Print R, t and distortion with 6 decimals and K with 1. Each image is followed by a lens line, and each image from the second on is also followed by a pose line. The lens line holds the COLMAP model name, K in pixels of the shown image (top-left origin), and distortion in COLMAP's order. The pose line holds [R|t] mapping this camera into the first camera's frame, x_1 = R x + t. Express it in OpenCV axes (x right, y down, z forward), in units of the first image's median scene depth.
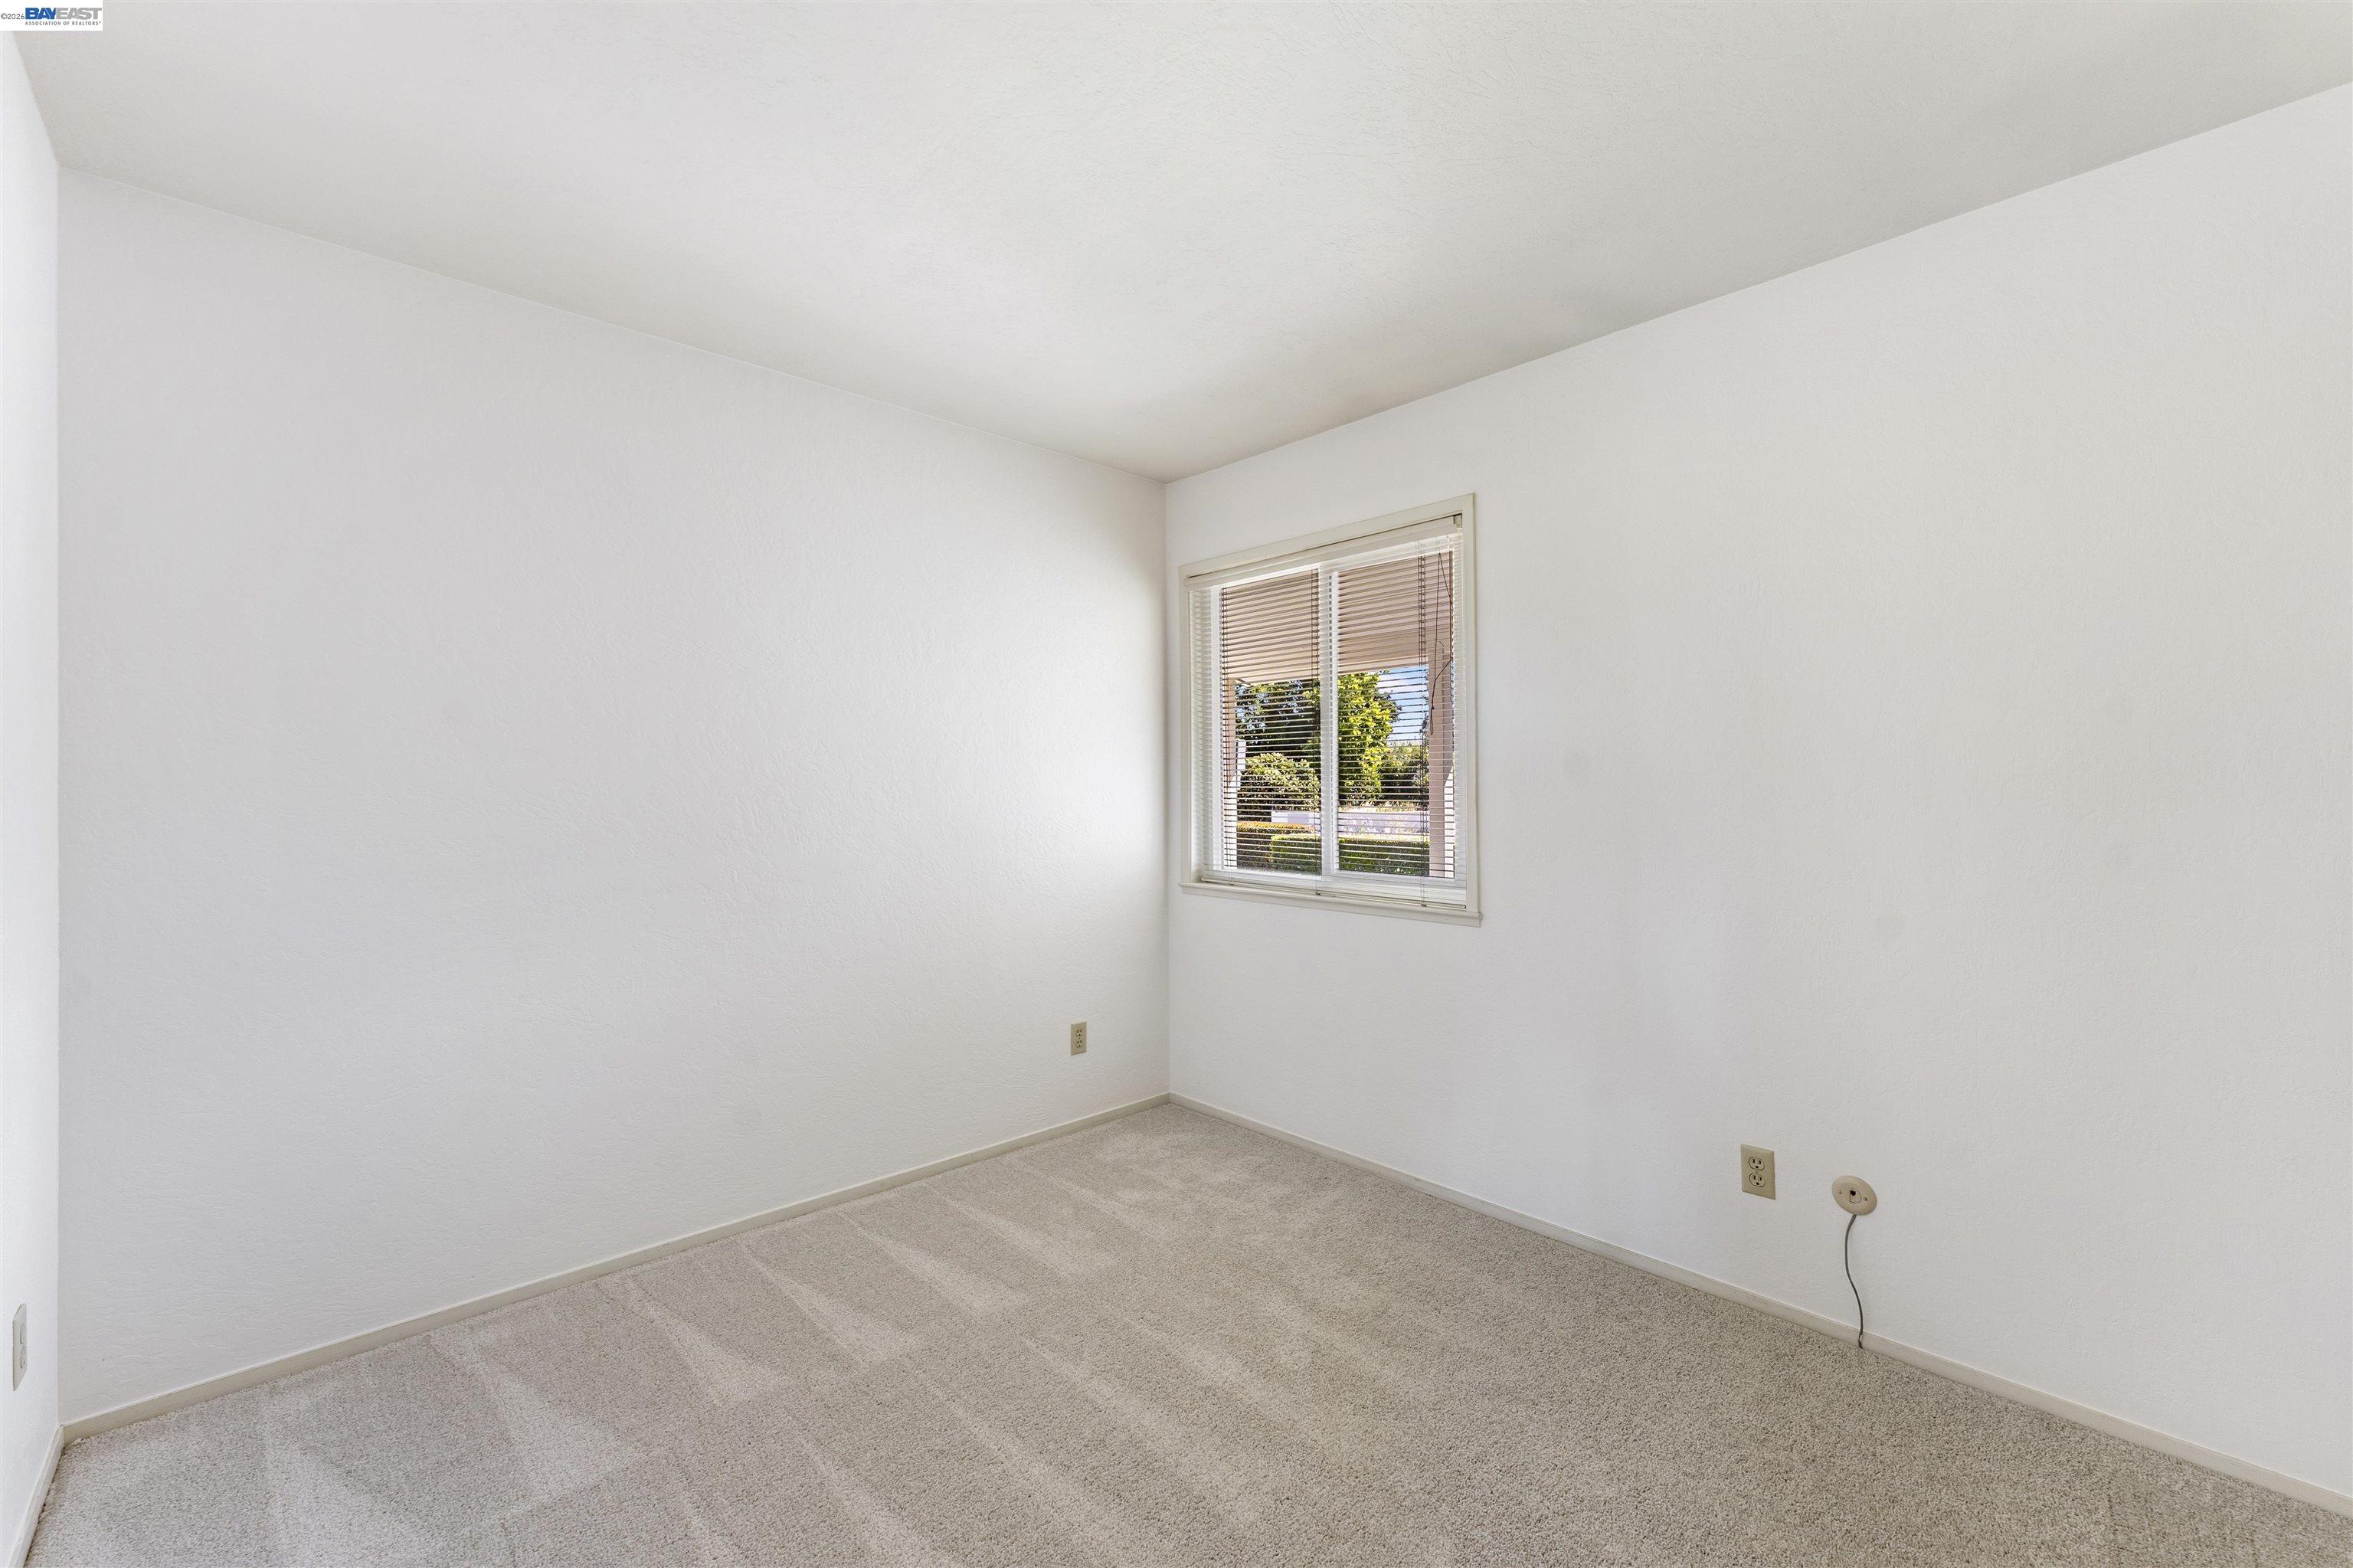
lens RADIAL K [[962.5, 0, 1164.2], [0, 962.5, 776.4], [0, 0, 1]] dist [-0.001620, 0.000012]
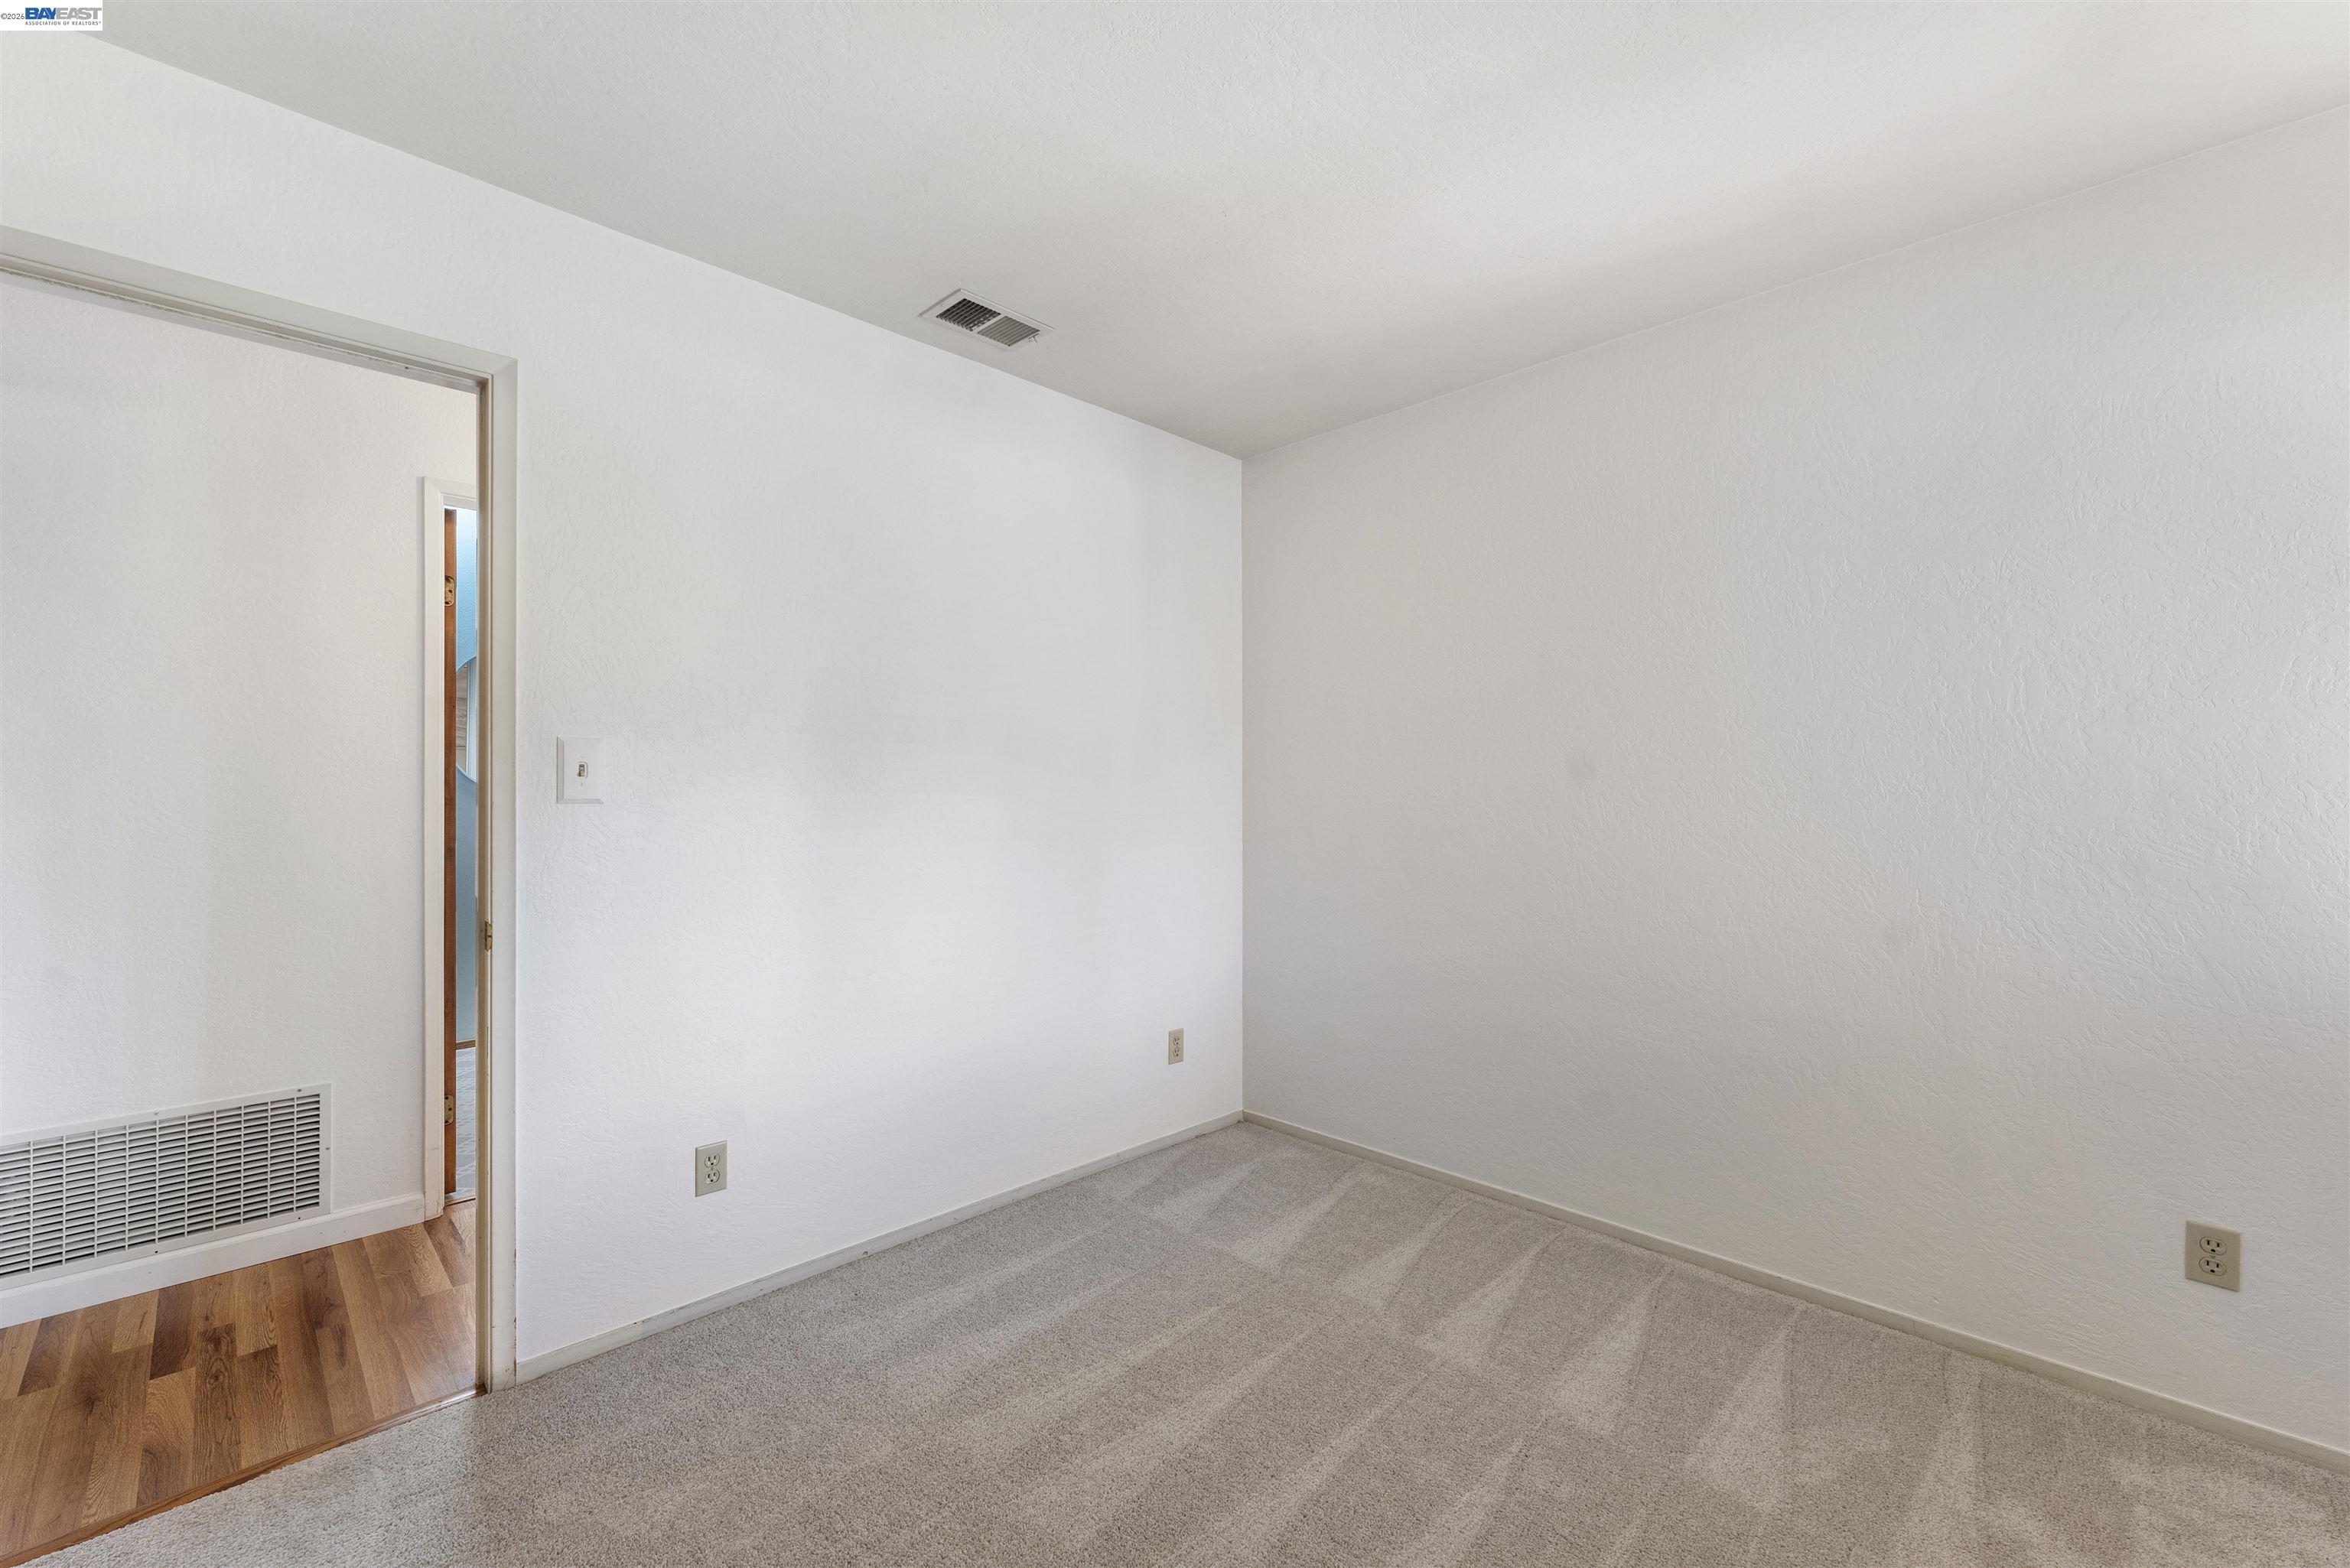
lens RADIAL K [[961.2, 0, 1162.8], [0, 961.2, 776.4], [0, 0, 1]] dist [-0.001620, 0.000012]
pose [[0.044155, -0.002499, -0.999022, 0.552065], [0.012332, 0.999922, -0.001957, 0.004457], [0.998949, -0.012234, 0.044182, 0.543804]]
